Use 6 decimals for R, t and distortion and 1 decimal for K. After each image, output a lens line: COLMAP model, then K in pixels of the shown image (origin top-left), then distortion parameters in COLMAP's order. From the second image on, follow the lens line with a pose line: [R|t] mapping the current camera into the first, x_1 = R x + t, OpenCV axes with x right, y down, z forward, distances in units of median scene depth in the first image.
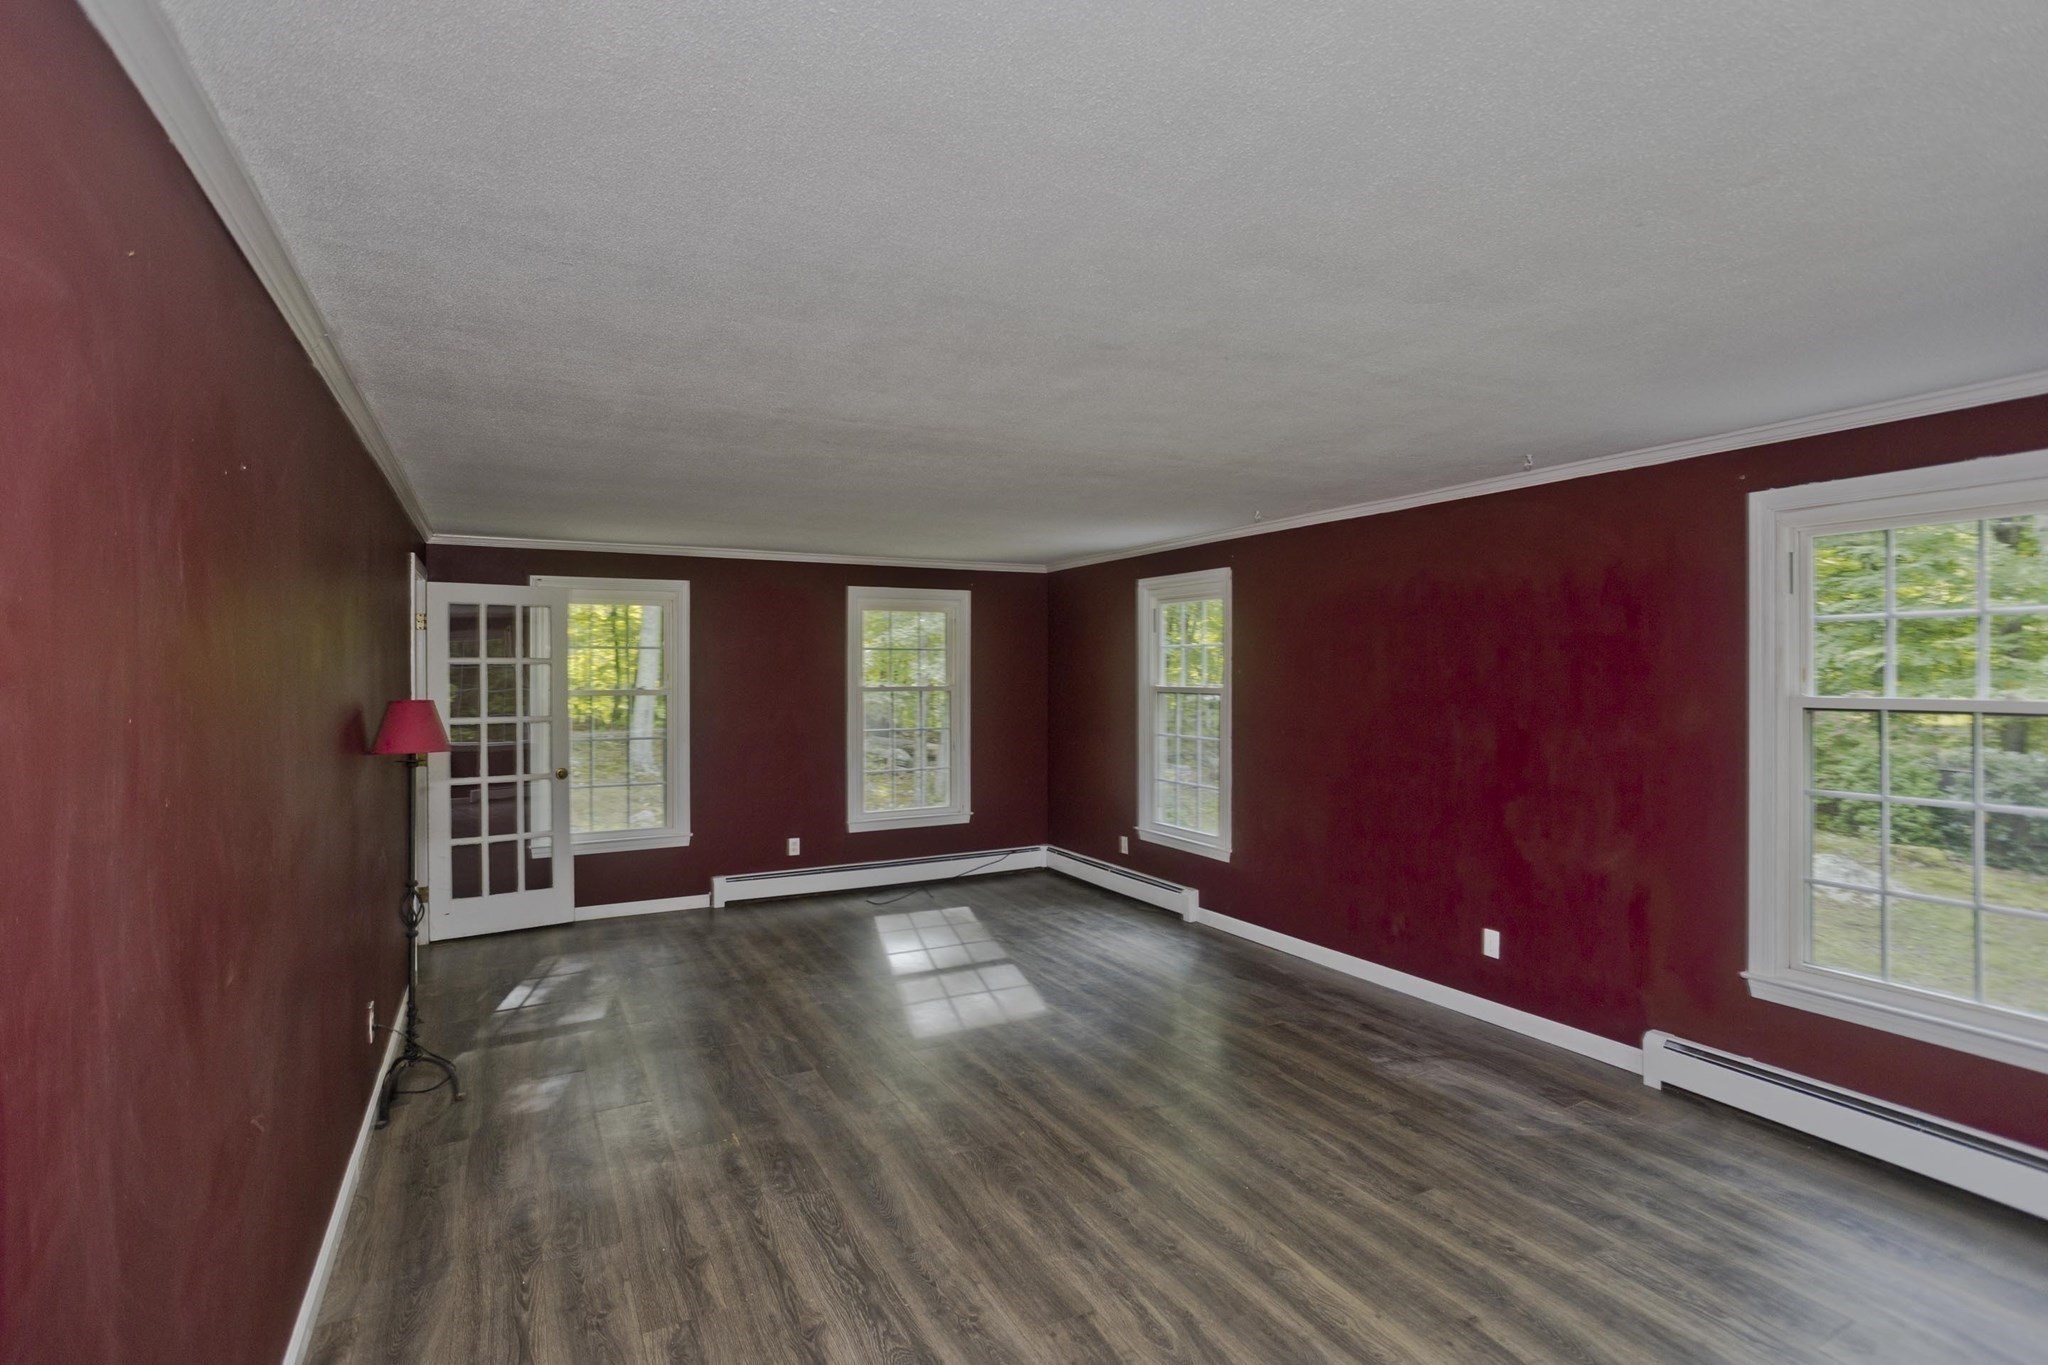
lens RADIAL K [[1005.4, 0, 1025.3], [0, 1005.4, 679.3], [0, 0, 1]] dist [-0.015957, 0.006937]
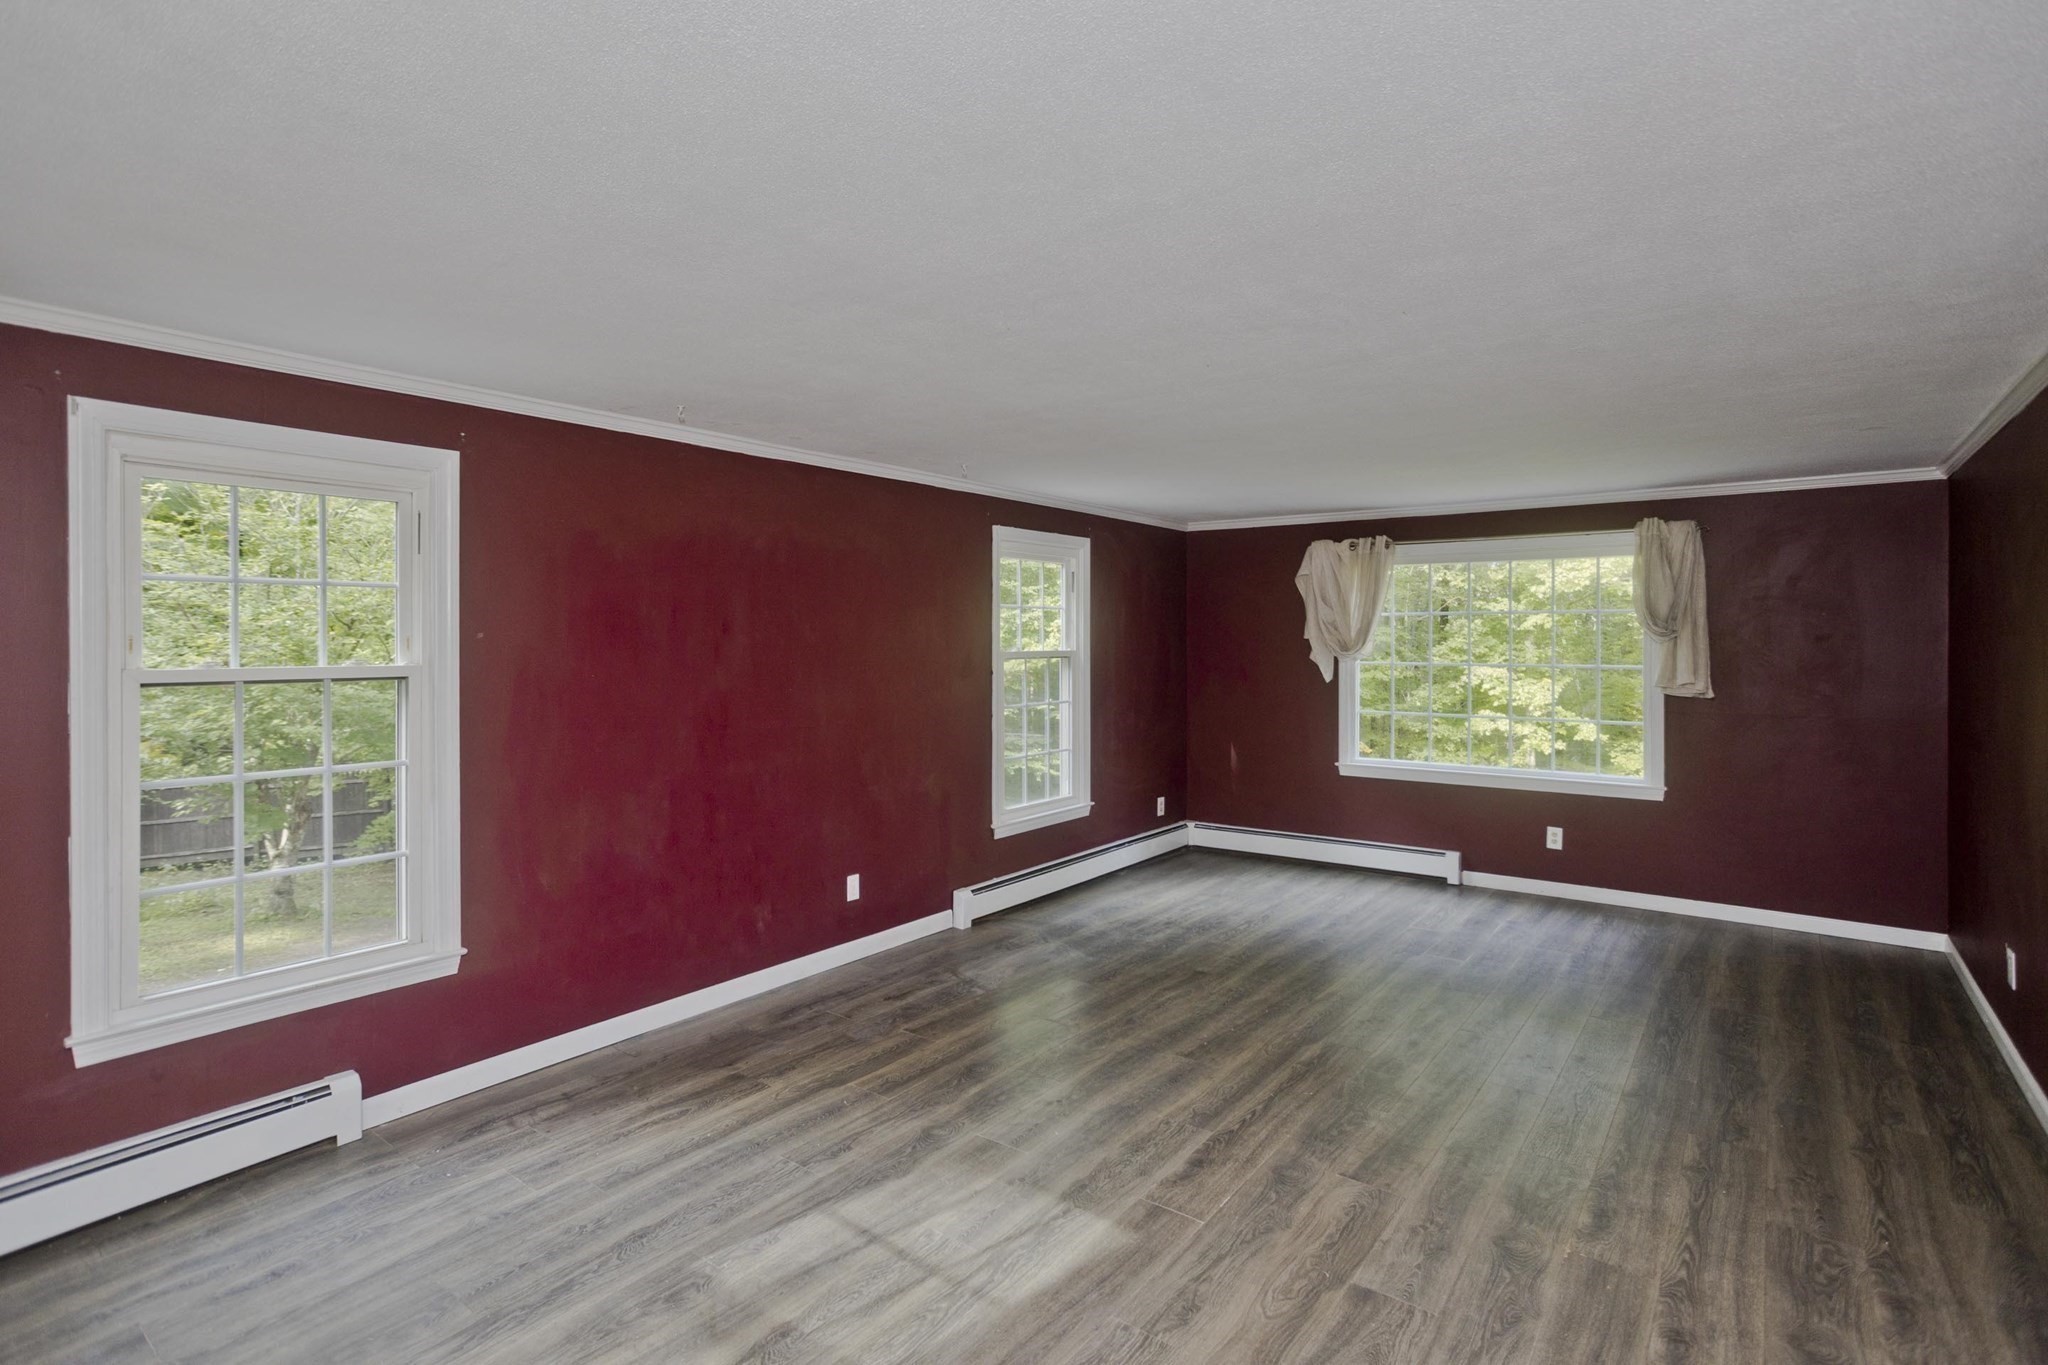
lens RADIAL K [[1005.4, 0, 1077.2], [0, 1005.4, 643.8], [0, 0, 1]] dist [-0.015957, 0.006937]
pose [[-0.459801, 0.011775, 0.887944, -0.697463], [0.012929, 0.999895, -0.006565, 0.015489], [-0.887928, 0.008462, -0.459905, 1.481573]]
